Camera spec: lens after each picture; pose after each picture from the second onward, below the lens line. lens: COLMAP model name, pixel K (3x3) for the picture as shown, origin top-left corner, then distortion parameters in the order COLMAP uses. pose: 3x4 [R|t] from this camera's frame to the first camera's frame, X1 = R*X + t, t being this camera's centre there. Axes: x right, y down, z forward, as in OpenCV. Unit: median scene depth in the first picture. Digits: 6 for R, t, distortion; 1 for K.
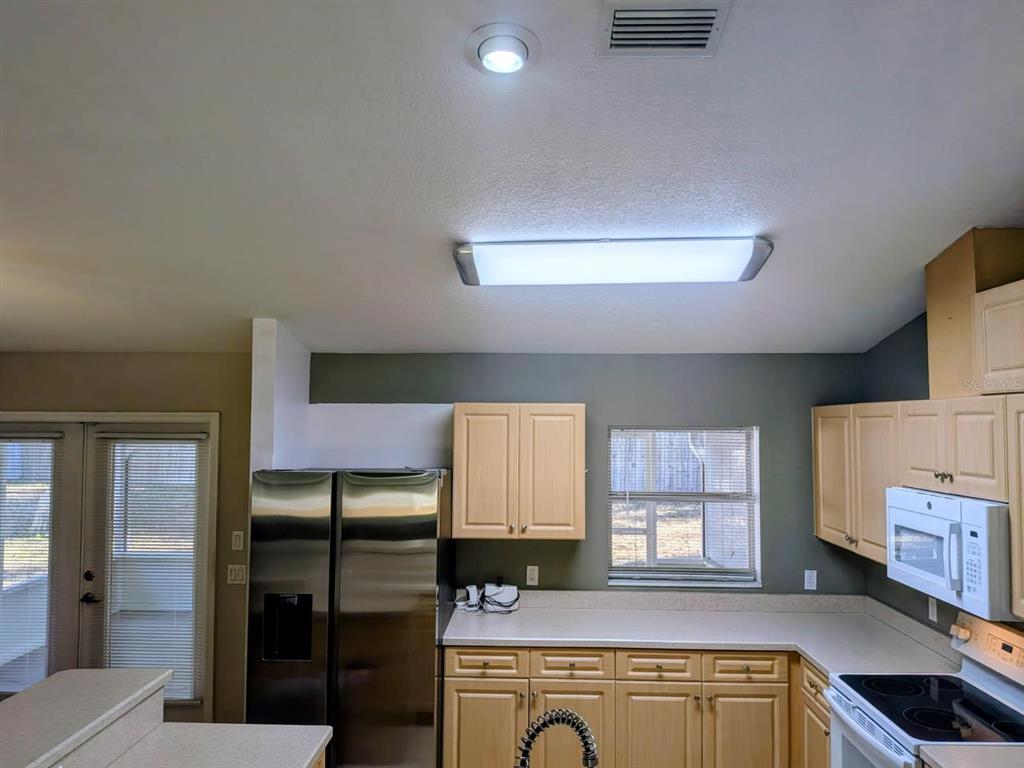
lens RADIAL K [[743.0, 0, 507.4], [0, 743.0, 389.5], [0, 0, 1]] dist [0.056672, -0.074857]
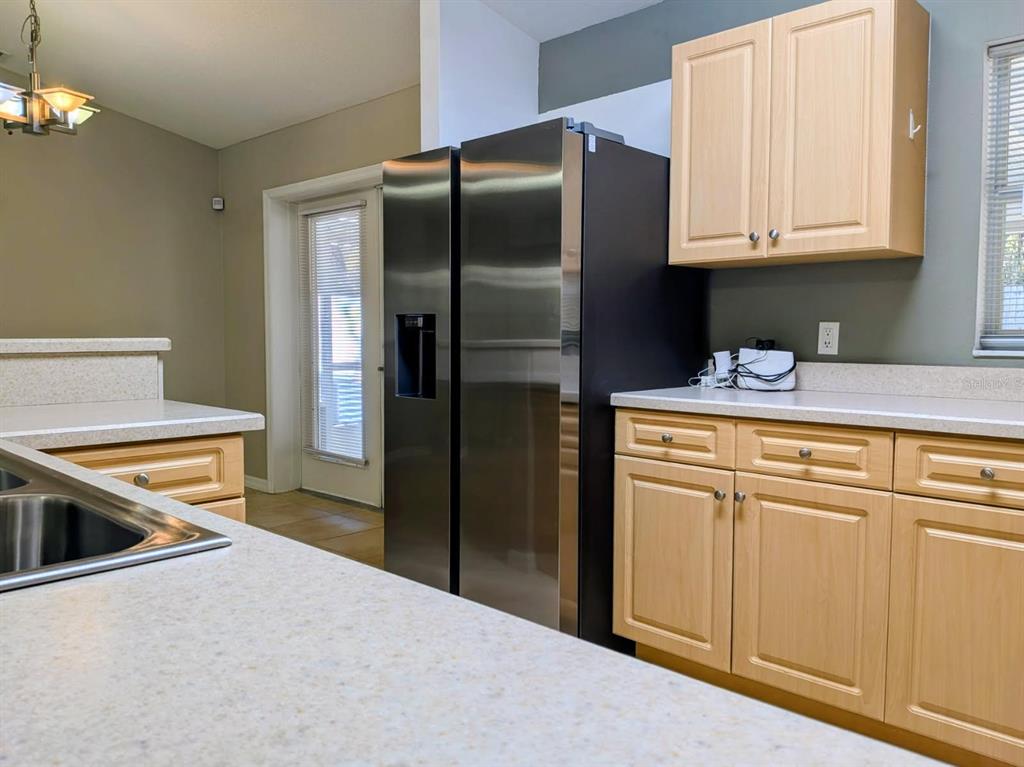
lens RADIAL K [[777.4, 0, 518.9], [0, 777.4, 375.8], [0, 0, 1]] dist [0.047952, -0.007211]
pose [[0.752388, 0.035671, -0.657754, 0.289281], [0.028914, 0.995782, 0.087076, 0.246547], [0.658086, -0.084533, 0.748183, 0.426613]]
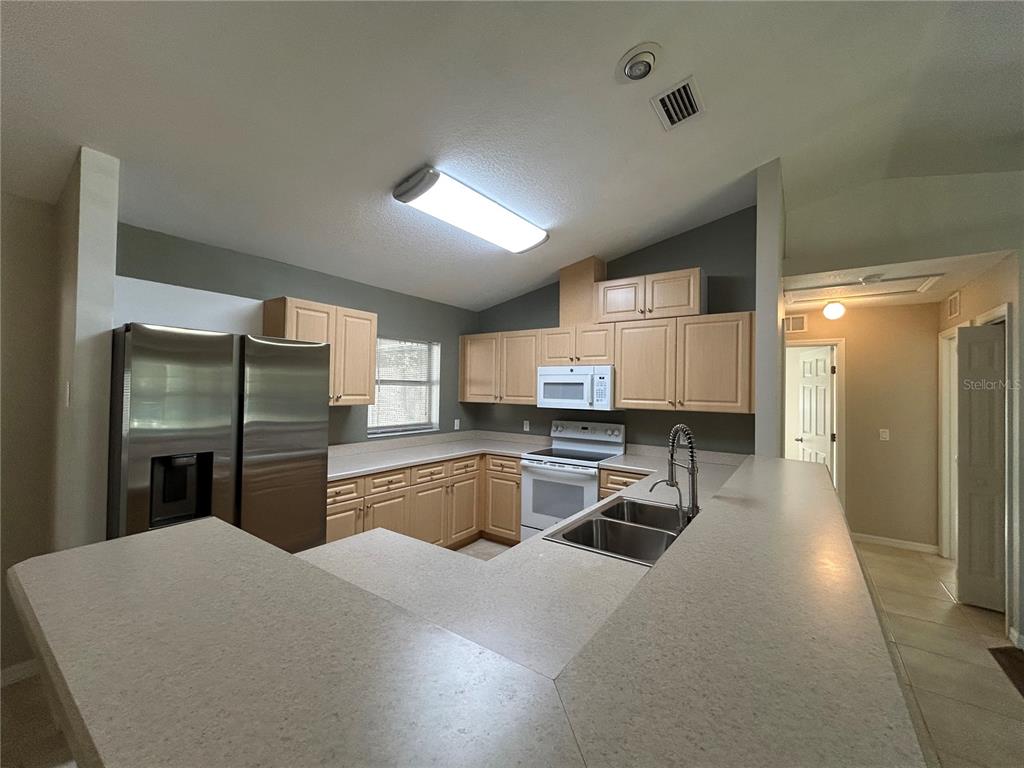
lens RADIAL K [[410.6, 0, 510.3], [0, 410.6, 385.7], [0, 0, 1]] dist [-0.006124, 0.001006]
pose [[0.548896, 0.014274, 0.835768, -0.456421], [-0.053640, 0.998395, 0.018177, 0.140691], [-0.834167, -0.054808, 0.548781, 0.339545]]
